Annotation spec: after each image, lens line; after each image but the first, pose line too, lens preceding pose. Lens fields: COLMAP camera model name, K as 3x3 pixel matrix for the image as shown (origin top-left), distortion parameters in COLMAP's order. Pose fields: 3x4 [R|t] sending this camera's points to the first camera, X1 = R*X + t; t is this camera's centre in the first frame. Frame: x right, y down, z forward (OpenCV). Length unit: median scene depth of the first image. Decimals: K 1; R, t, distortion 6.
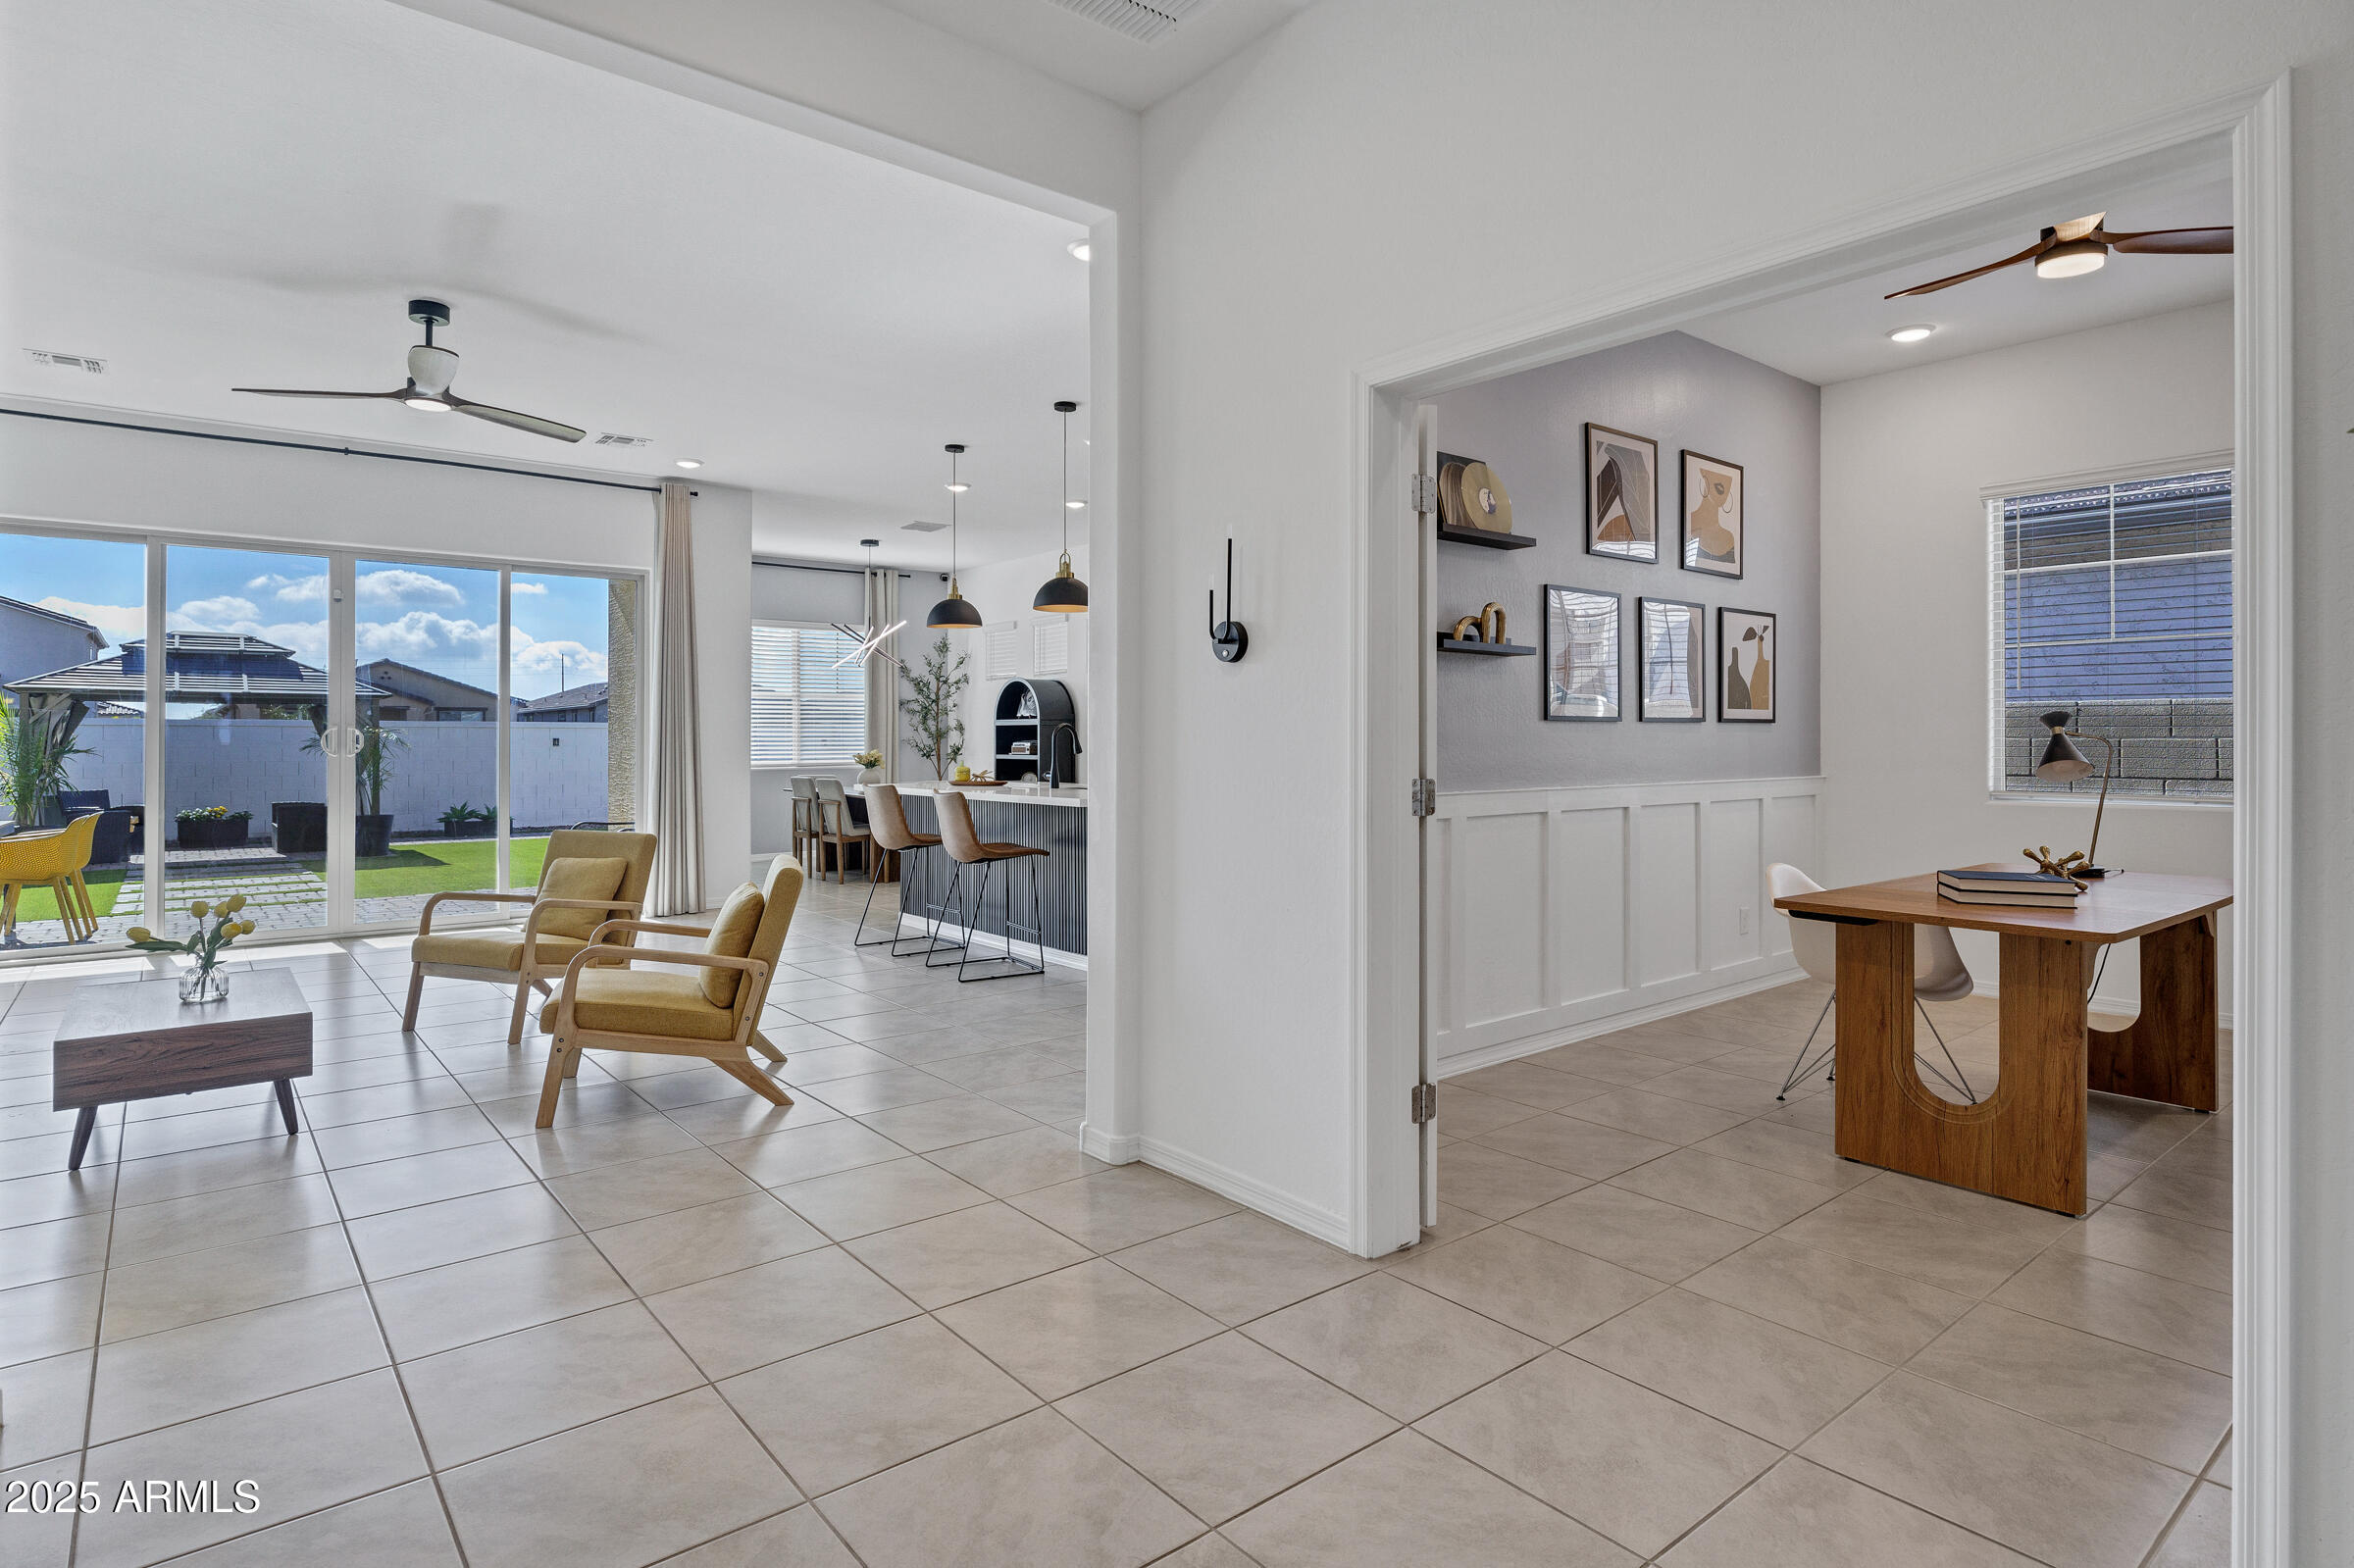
lens RADIAL K [[1217.7, 0, 1172.1], [0, 1217.7, 739.9], [0, 0, 1]] dist [-0.001372, -0.000488]
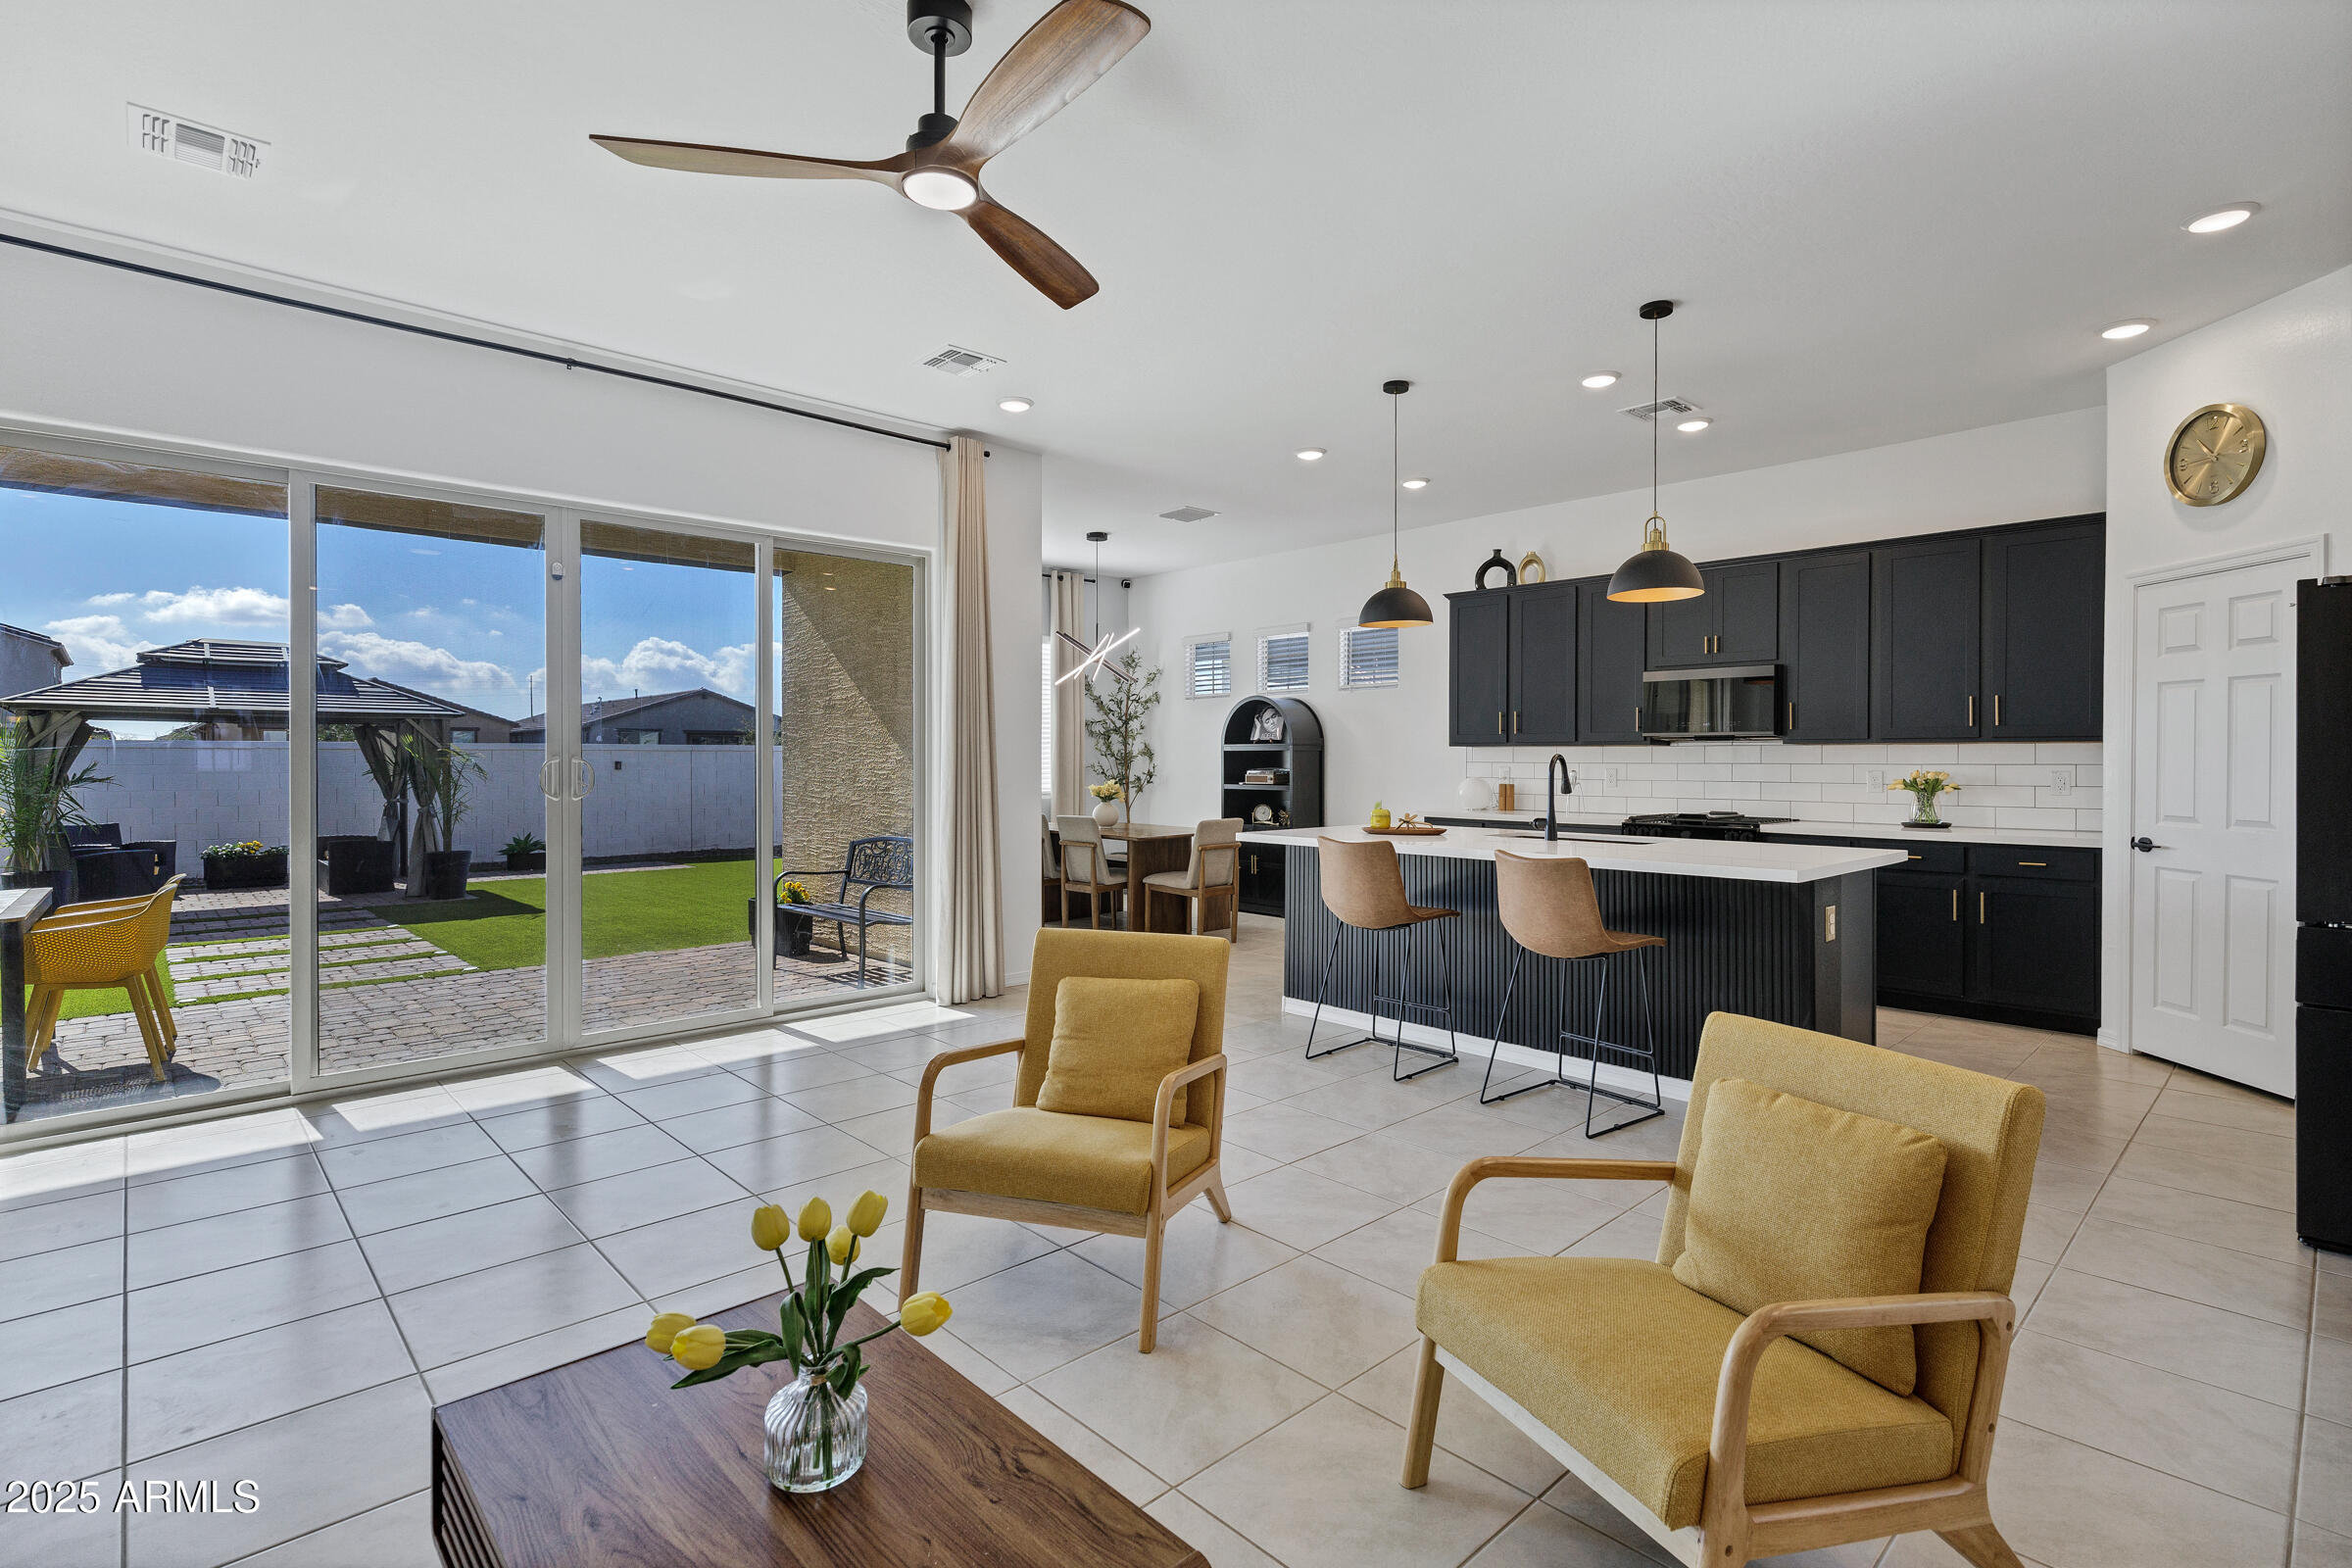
lens RADIAL K [[1108.8, 0, 1179.7], [0, 1108.8, 772.9], [0, 0, 1]] dist [0.001300, 0.000302]
pose [[0.997435, -0.001221, 0.071566, -0.234378], [0.000240, 0.999906, 0.013708, -0.006874], [-0.071576, -0.013656, 0.997342, 0.210246]]
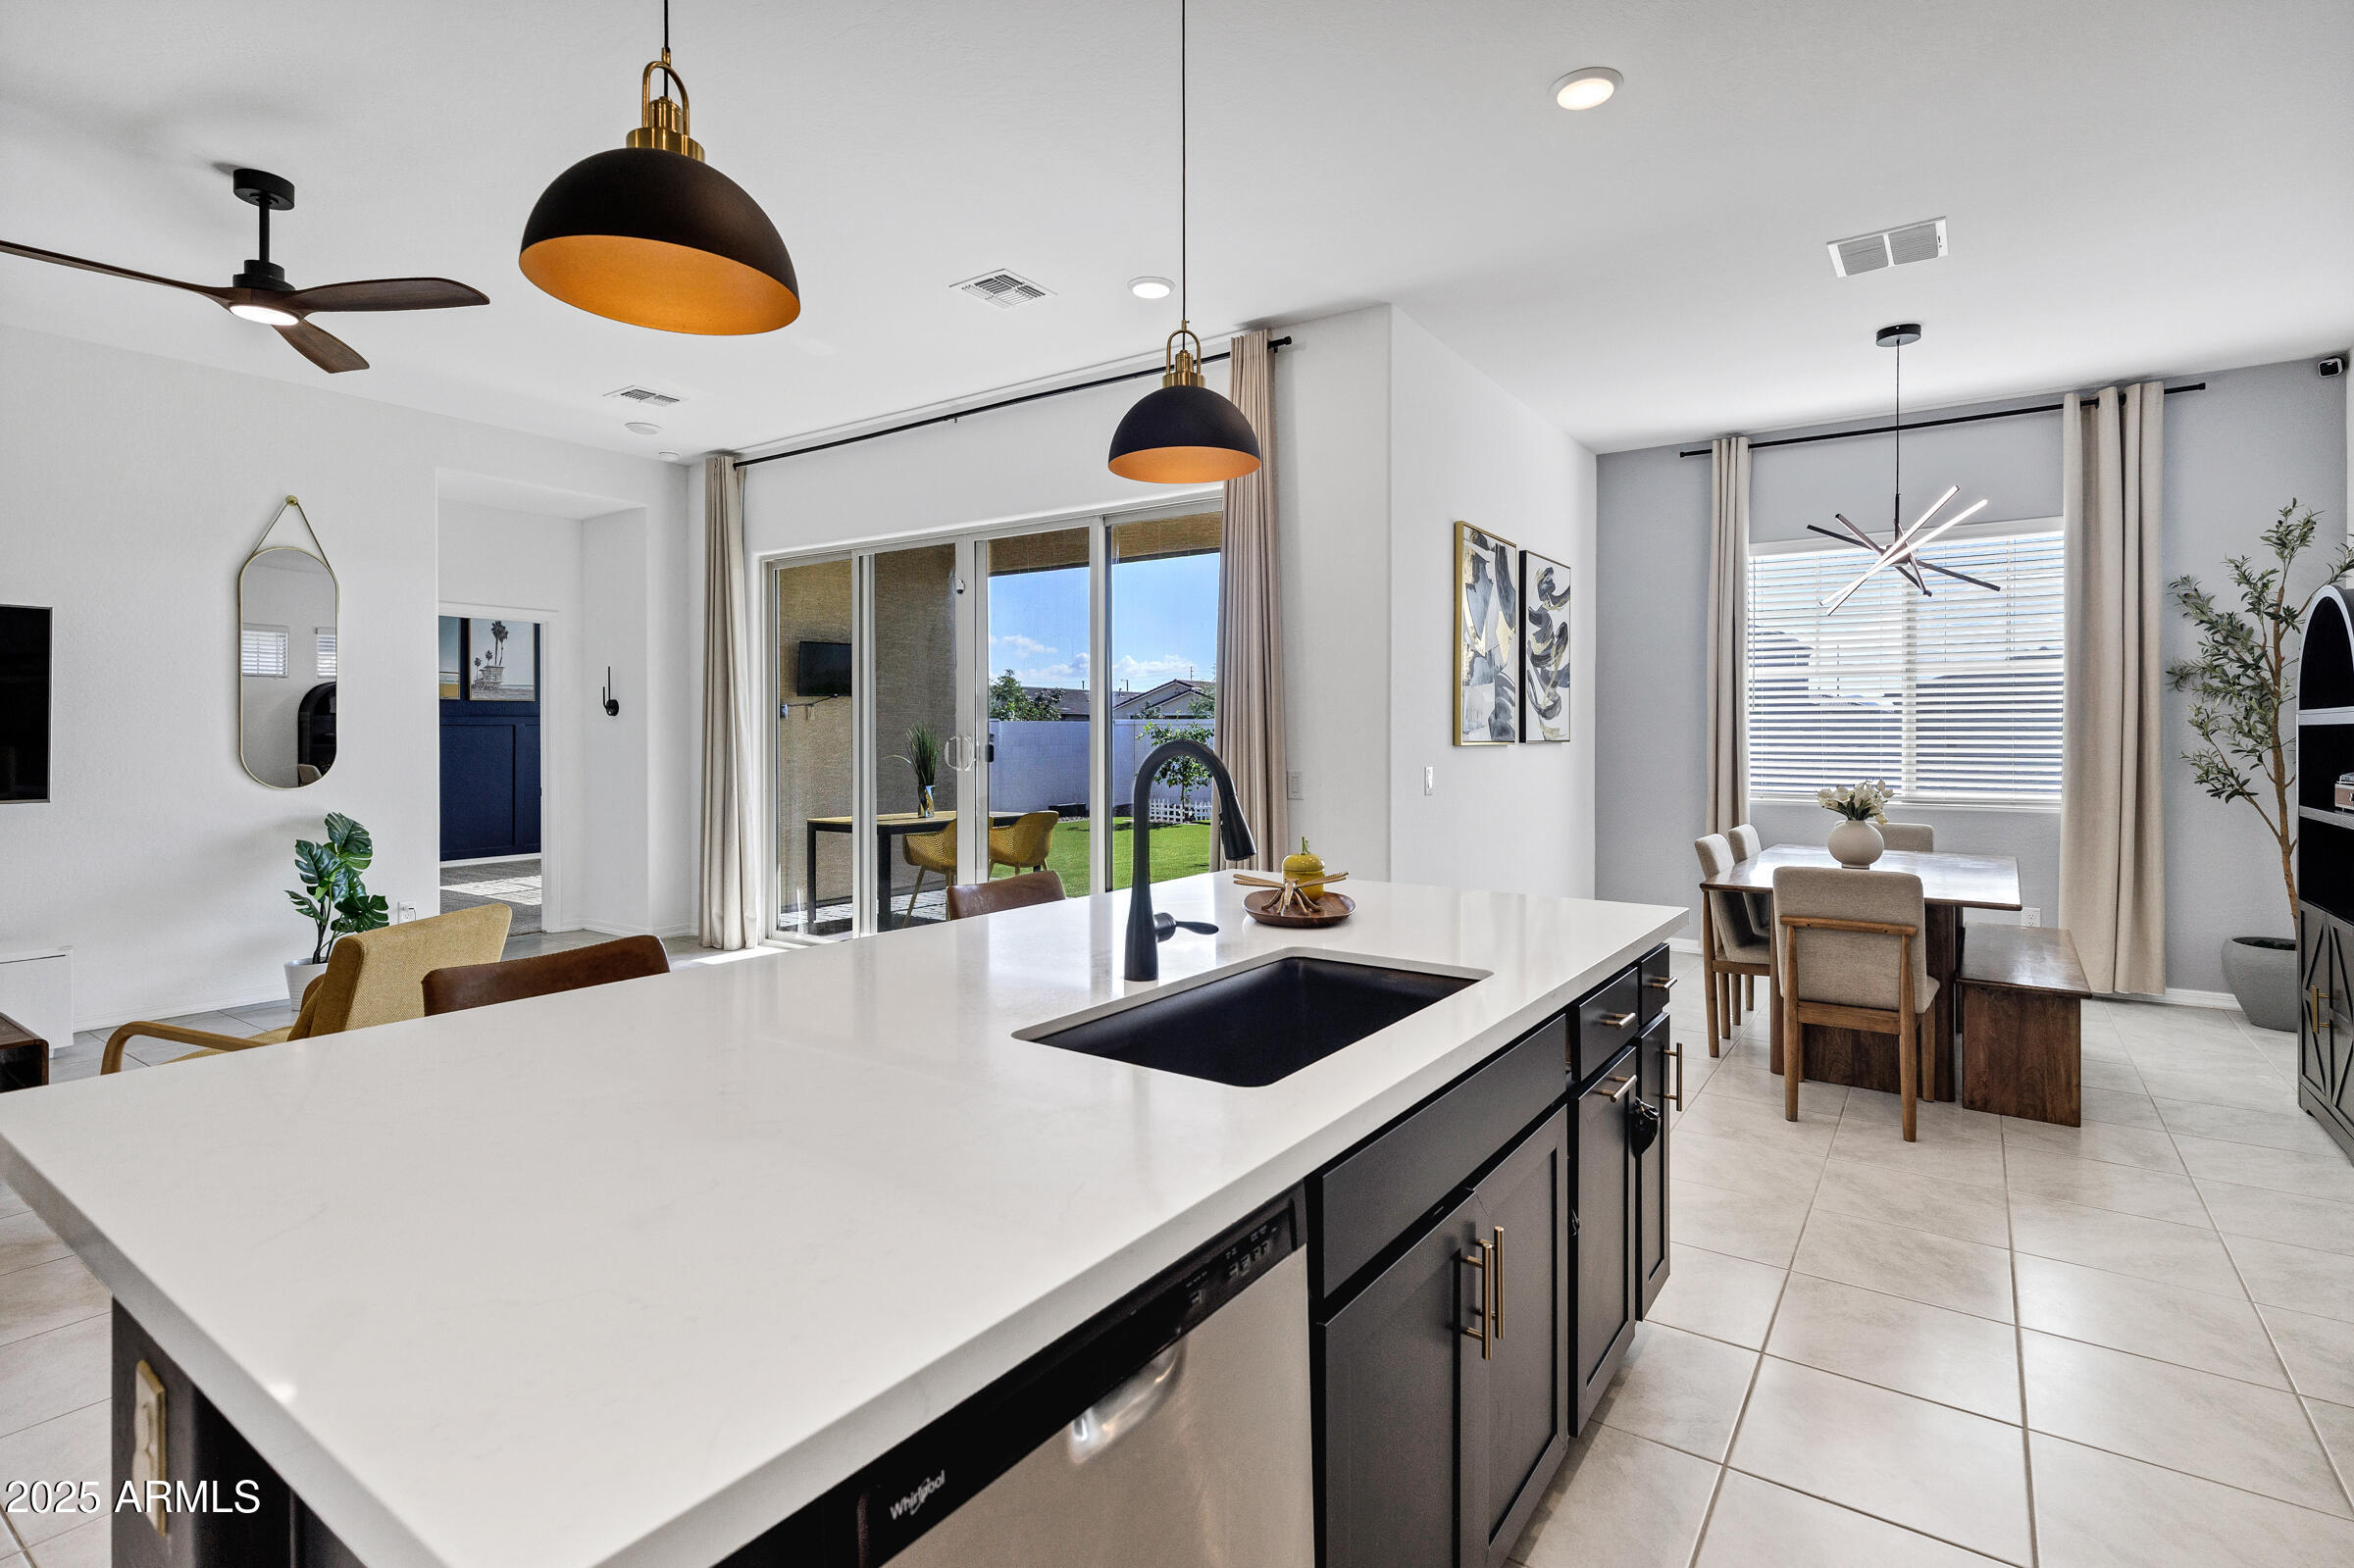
lens RADIAL K [[1122.2, 0, 1212.8], [0, 1122.2, 740.5], [0, 0, 1]] dist [0.016735, 0.000039]
pose [[0.282477, 0.006310, -0.959253, 0.089334], [-0.000302, 0.999979, 0.006489, -0.009193], [0.959274, -0.001543, 0.282473, 0.599992]]
